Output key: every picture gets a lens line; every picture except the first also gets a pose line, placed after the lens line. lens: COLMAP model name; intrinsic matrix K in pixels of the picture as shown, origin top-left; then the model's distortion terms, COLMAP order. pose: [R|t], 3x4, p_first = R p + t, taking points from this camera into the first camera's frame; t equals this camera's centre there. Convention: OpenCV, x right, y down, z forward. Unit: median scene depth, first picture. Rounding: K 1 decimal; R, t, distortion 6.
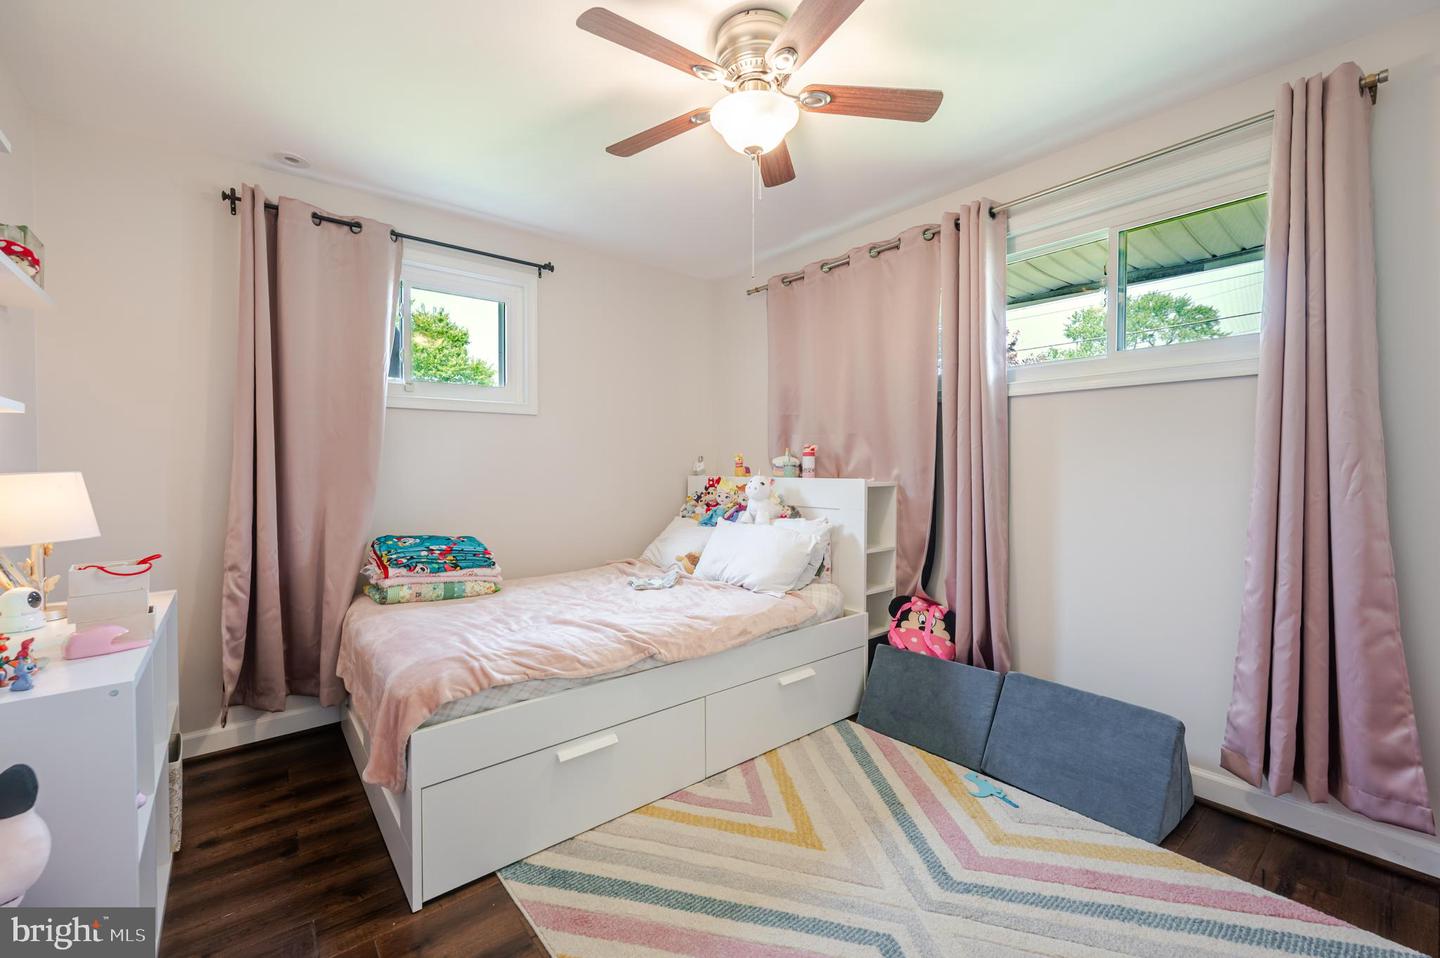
lens RADIAL K [[589.3, 0, 715.8], [0, 589.3, 475.9], [0, 0, 1]] dist [-0.002524, -0.000064]
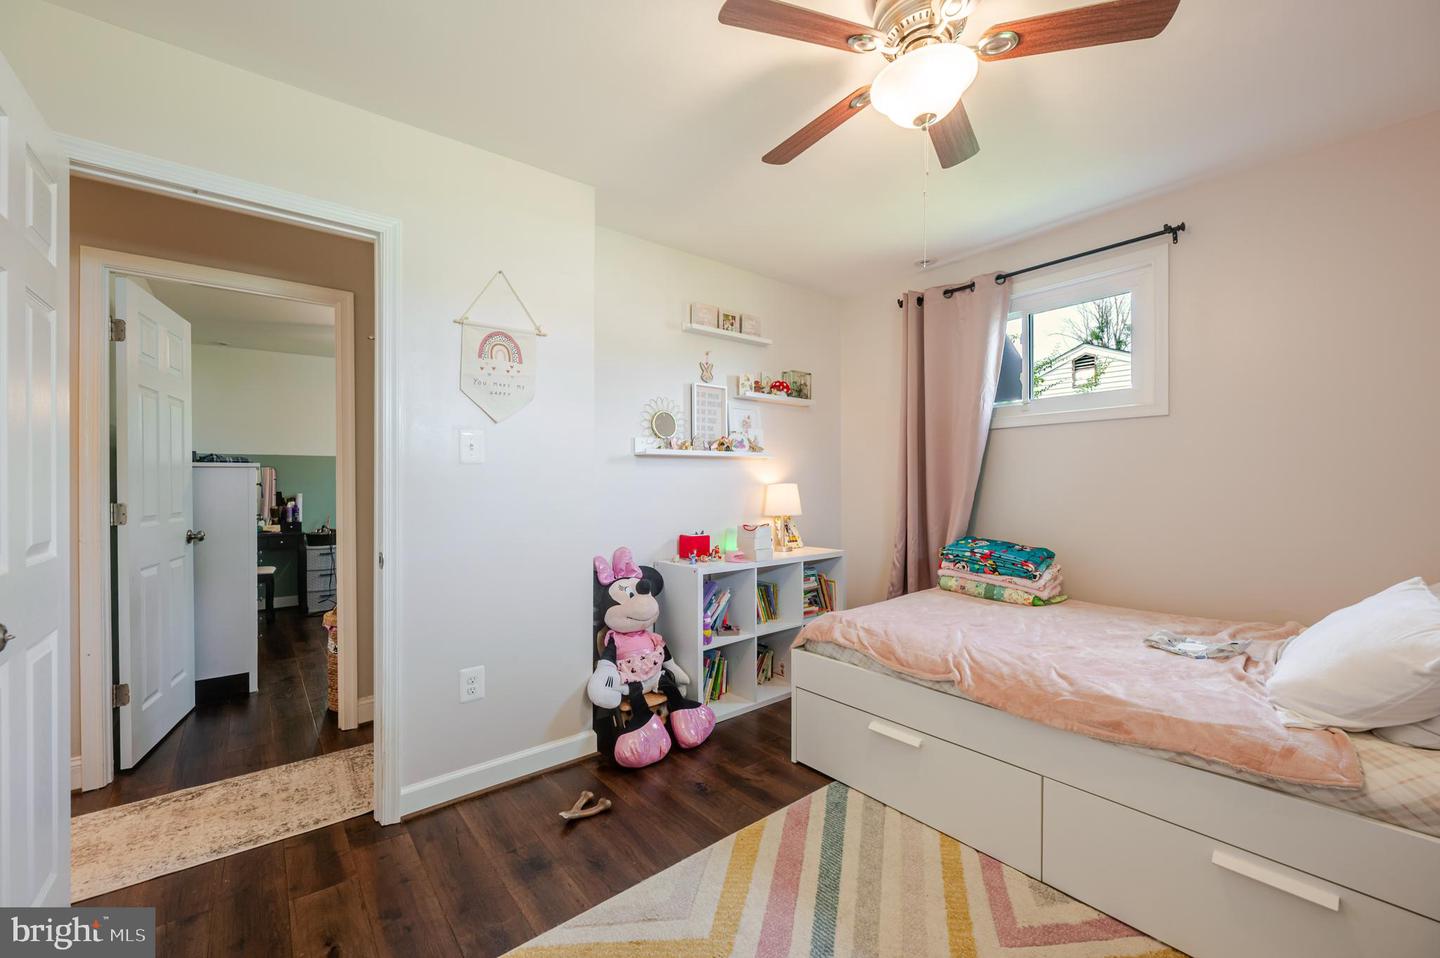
lens RADIAL K [[589.3, 0, 714.2], [0, 589.3, 481.2], [0, 0, 1]] dist [-0.002524, -0.000064]
pose [[-0.021895, 0.003122, -0.999755, 0.682186], [-0.008743, 0.999956, 0.003314, -0.012545], [0.999722, 0.008814, -0.021866, 0.515754]]
